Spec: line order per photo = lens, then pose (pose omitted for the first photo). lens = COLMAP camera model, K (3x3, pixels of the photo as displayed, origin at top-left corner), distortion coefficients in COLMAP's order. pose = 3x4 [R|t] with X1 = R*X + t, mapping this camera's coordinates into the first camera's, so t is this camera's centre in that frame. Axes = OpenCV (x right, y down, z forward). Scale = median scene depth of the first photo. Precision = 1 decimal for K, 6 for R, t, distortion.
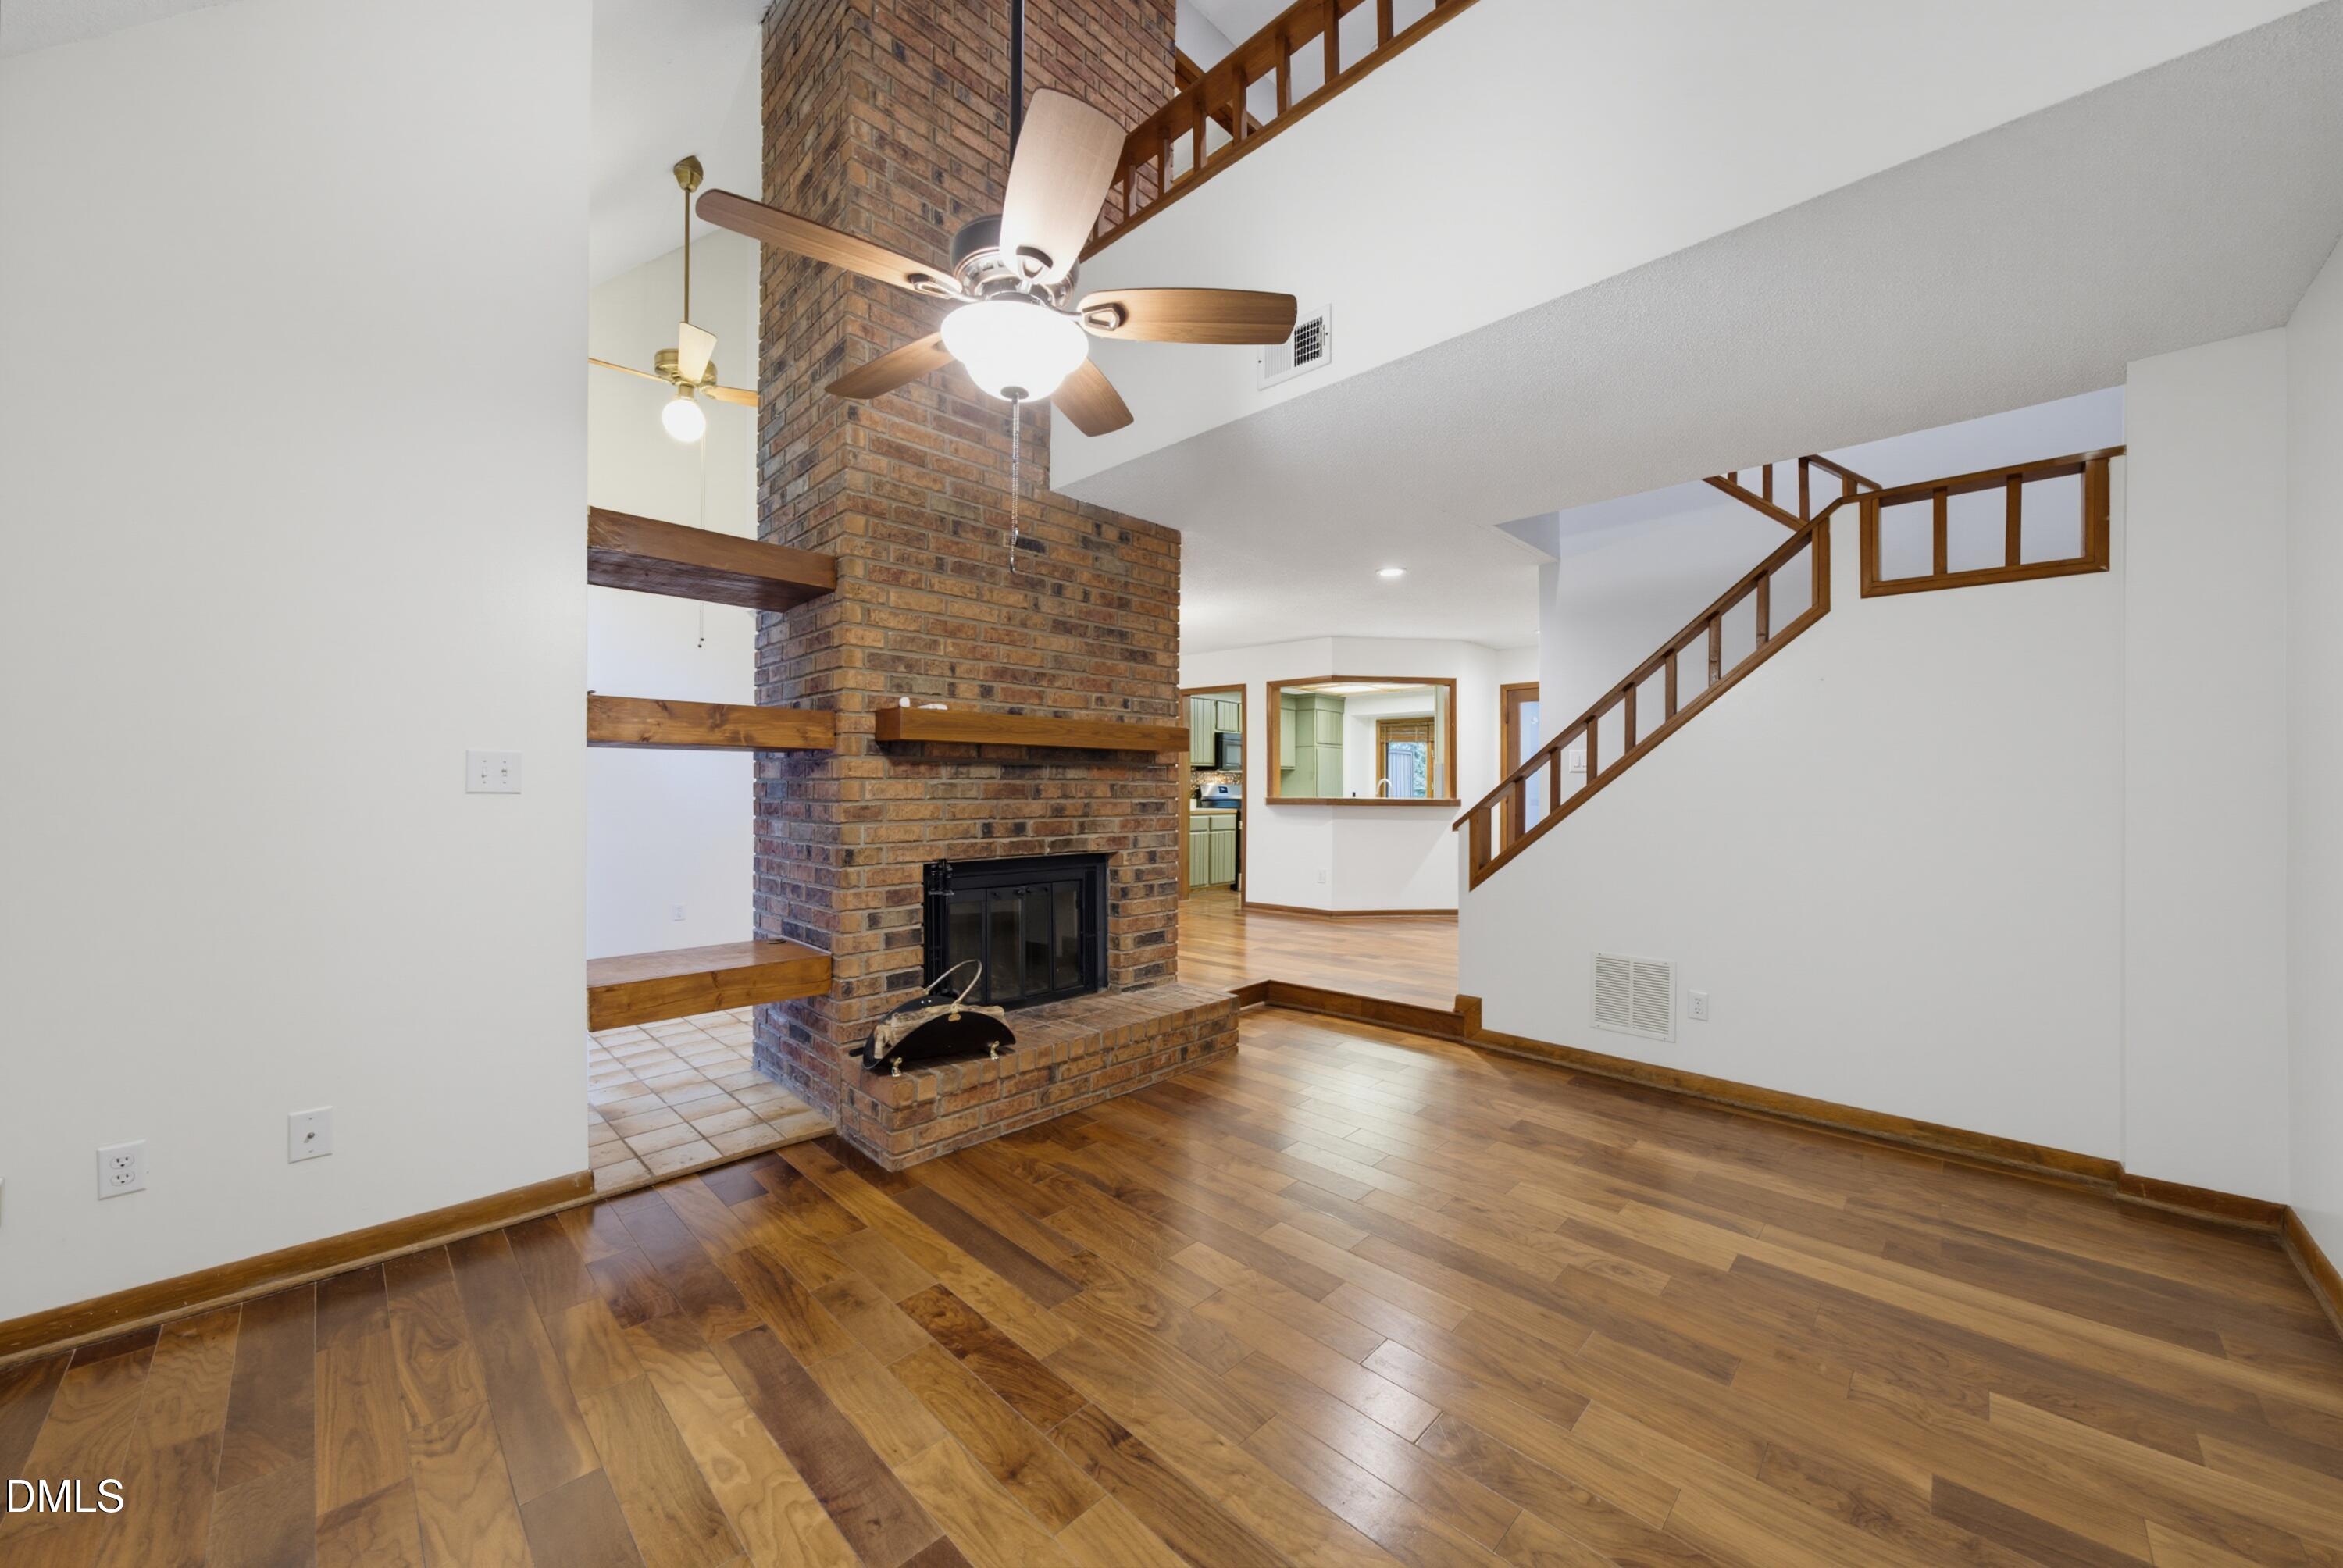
lens RADIAL K [[863.8, 0, 1169.8], [0, 863.8, 792.0], [0, 0, 1]] dist [-0.015310, 0.000145]
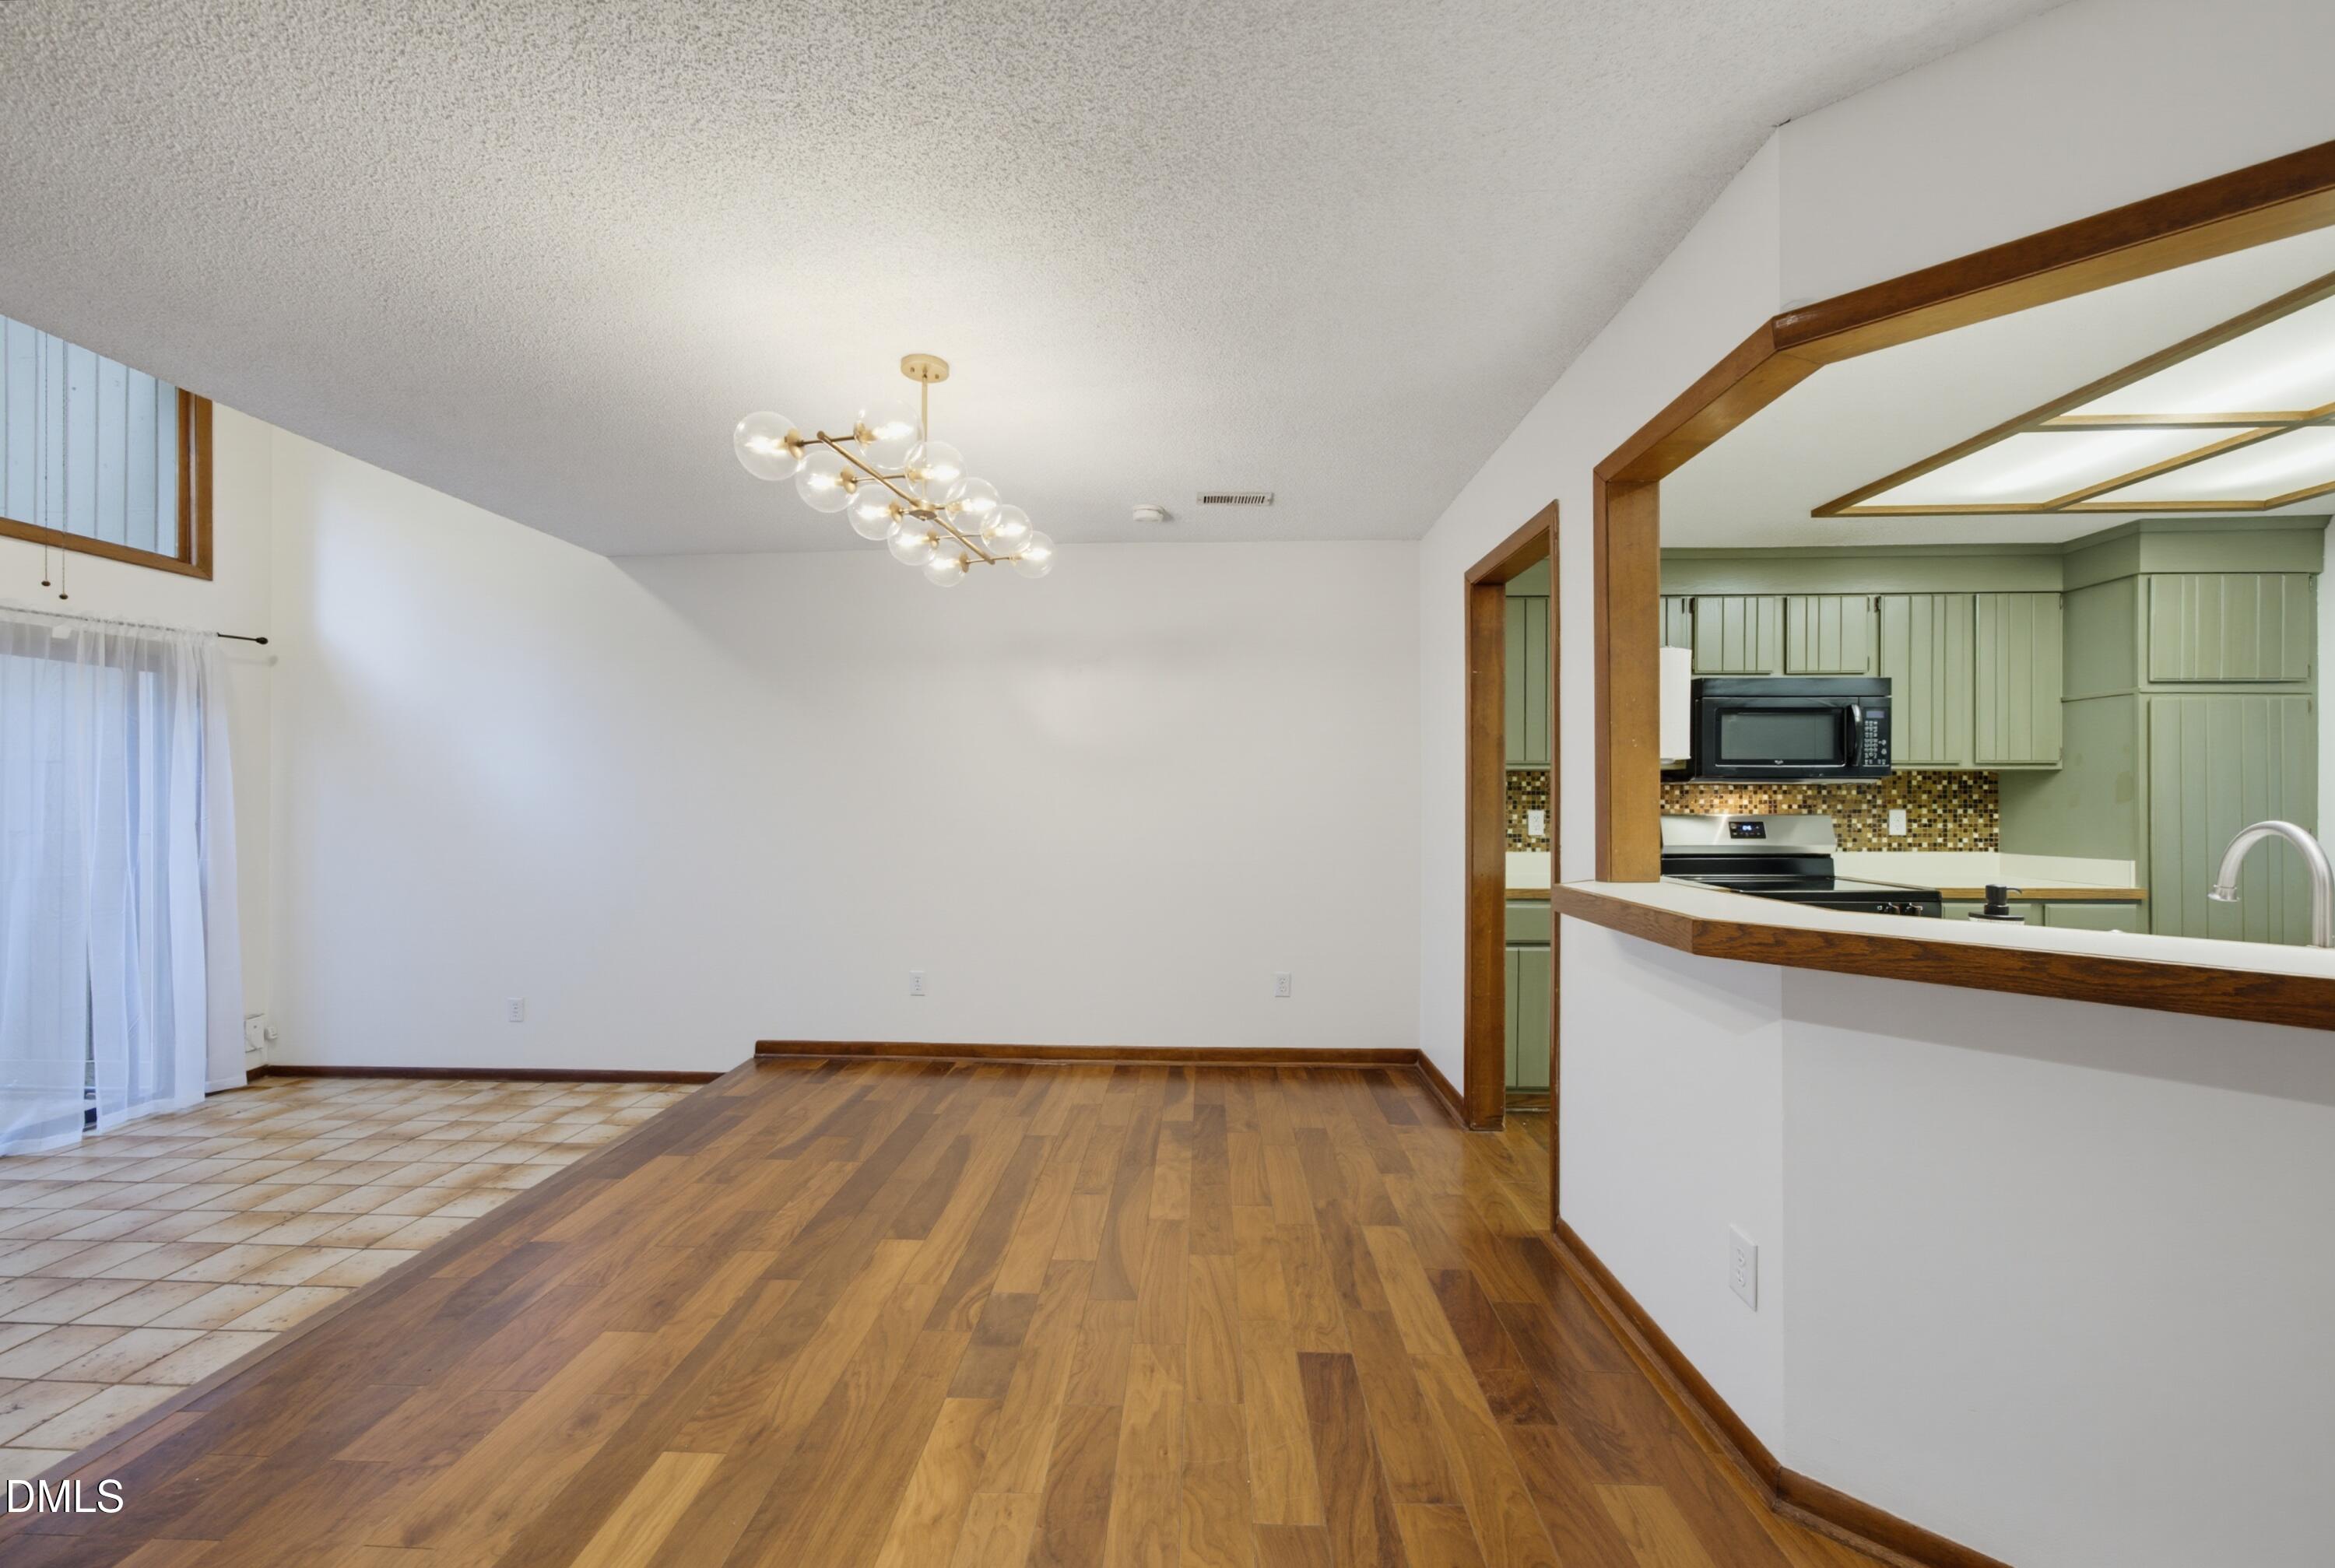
lens RADIAL K [[885.4, 0, 1163.7], [0, 885.4, 802.1], [0, 0, 1]] dist [0.008149, 0.000212]
pose [[0.670279, -0.001184, -0.742108, 0.514309], [0.001029, 0.999999, -0.000666, -0.041549], [0.742108, -0.000317, 0.670280, 1.554207]]
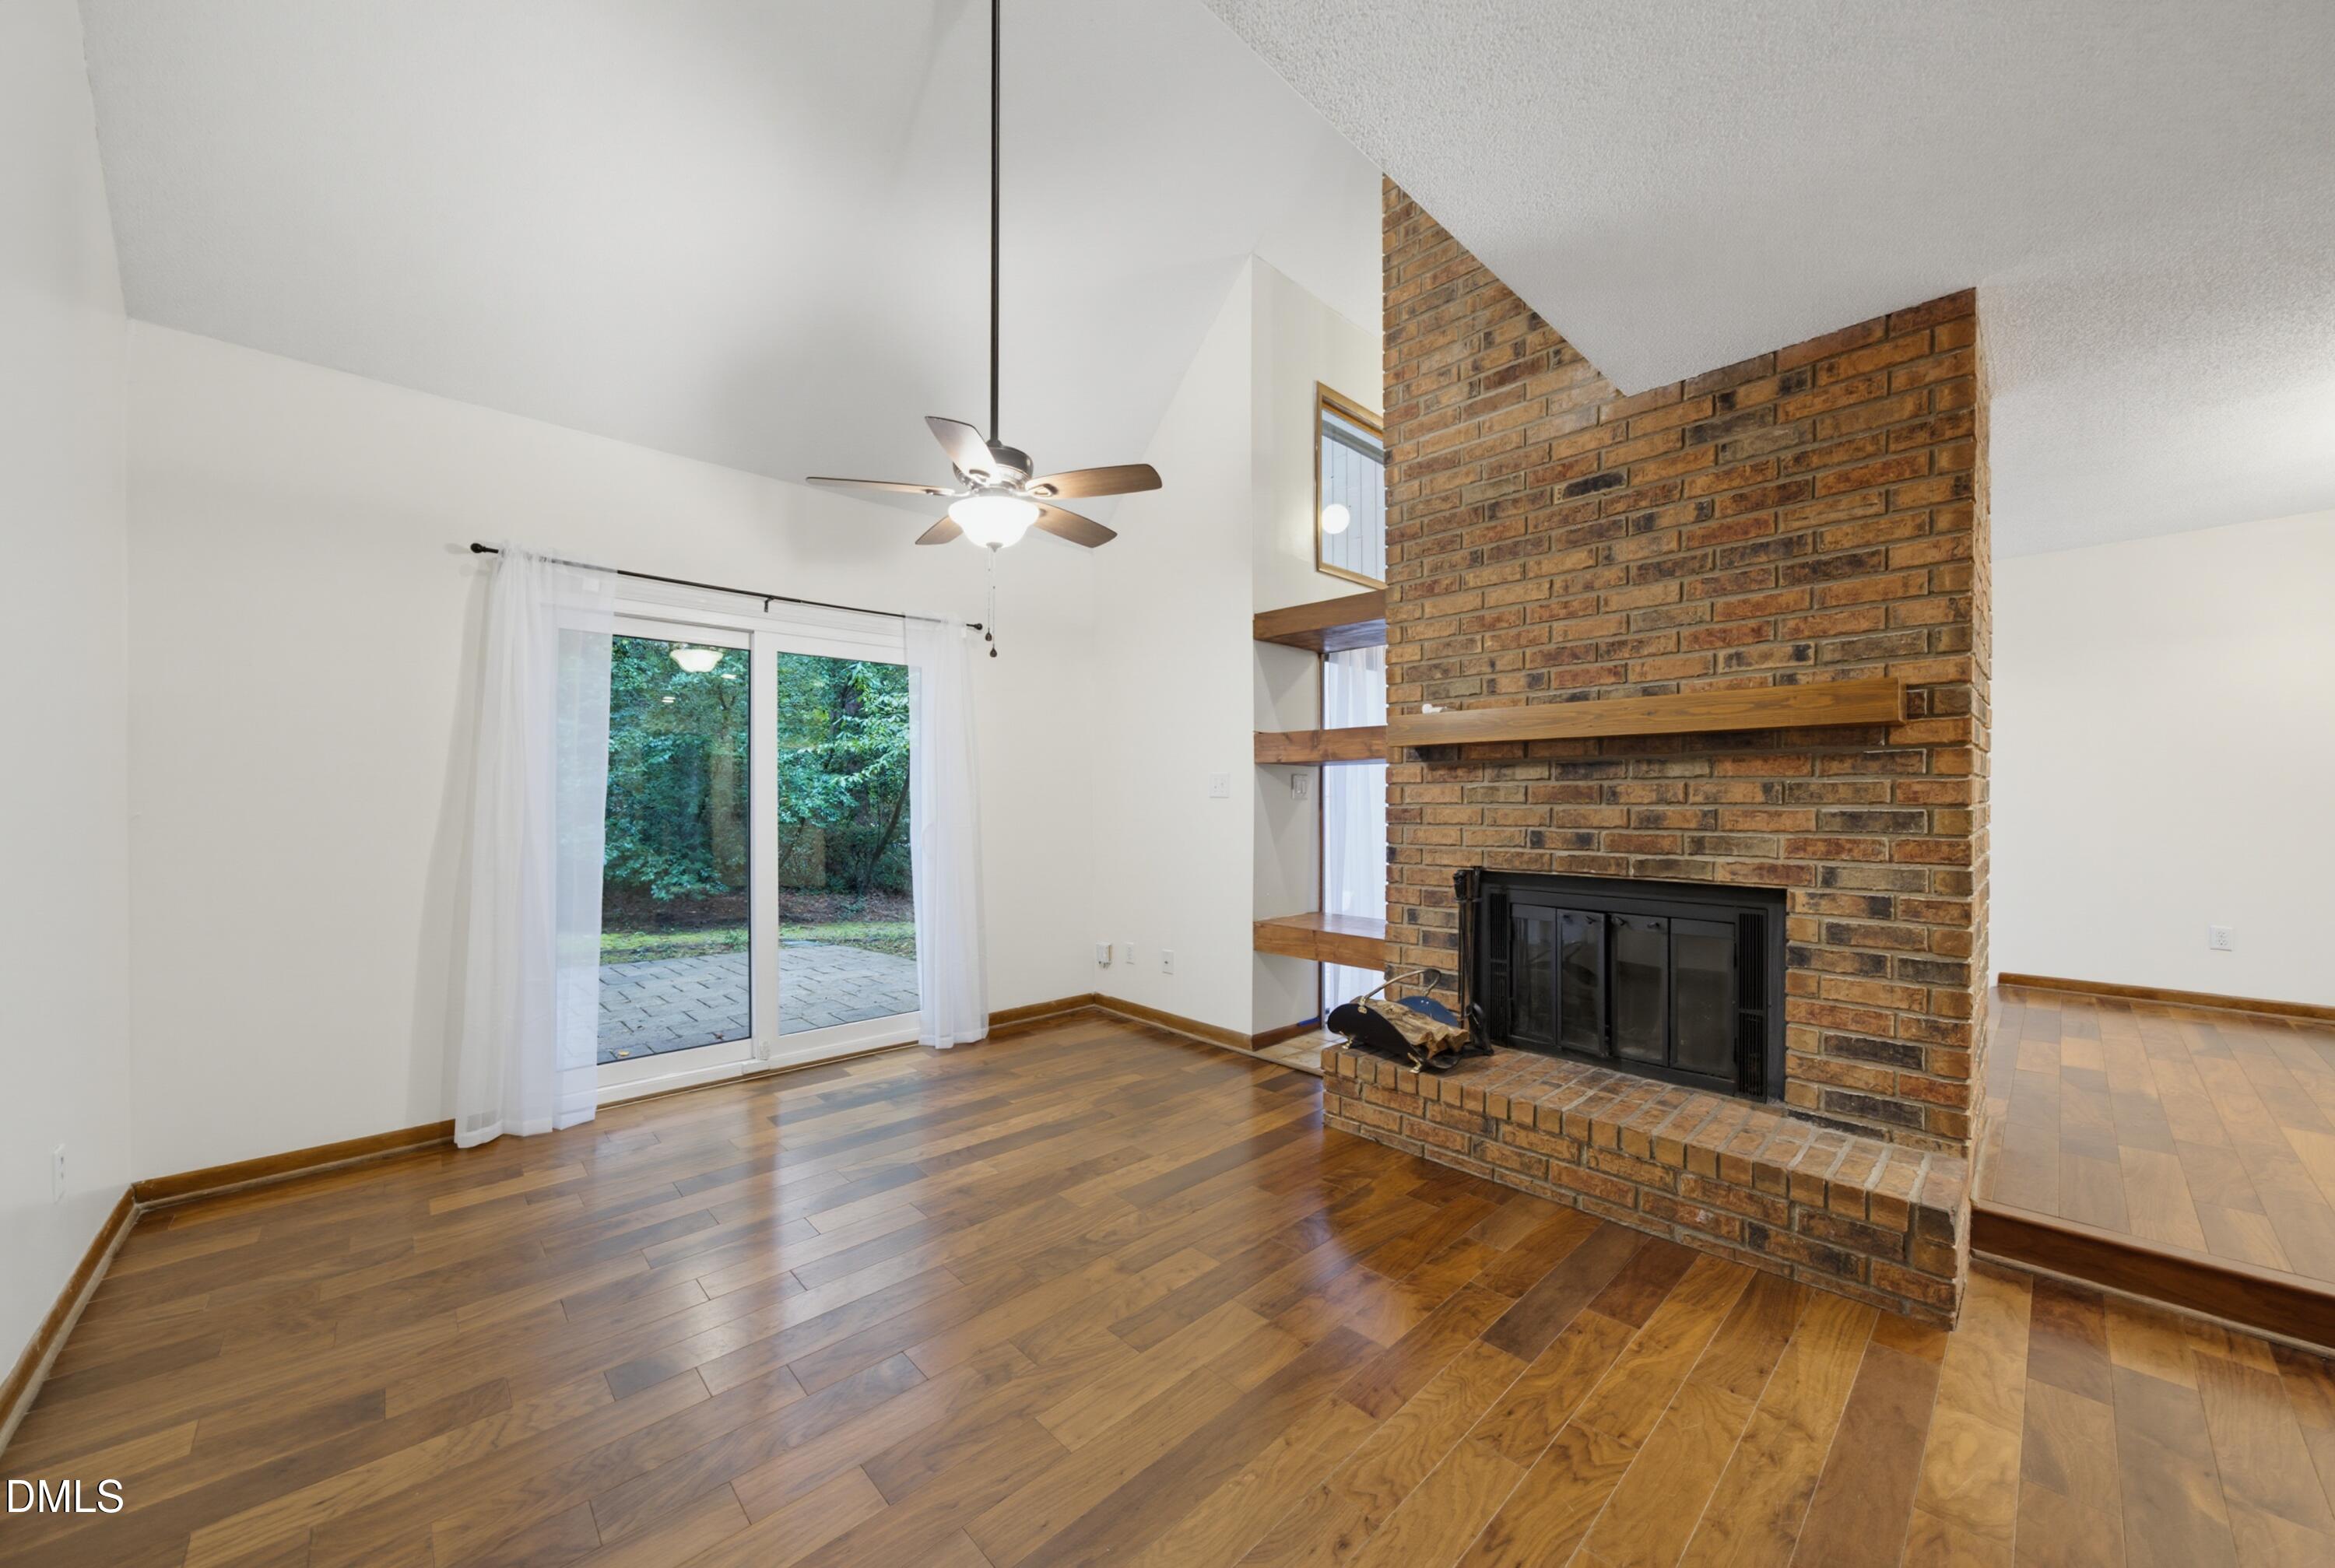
lens RADIAL K [[854.4, 0, 1177.1], [0, 854.4, 804.2], [0, 0, 1]] dist [0.000104, 0.000051]
pose [[-0.028540, 0.005608, -0.999577, 0.650789], [-0.001455, 0.999983, 0.005652, 0.004106], [0.999592, 0.001615, -0.028531, 0.653735]]
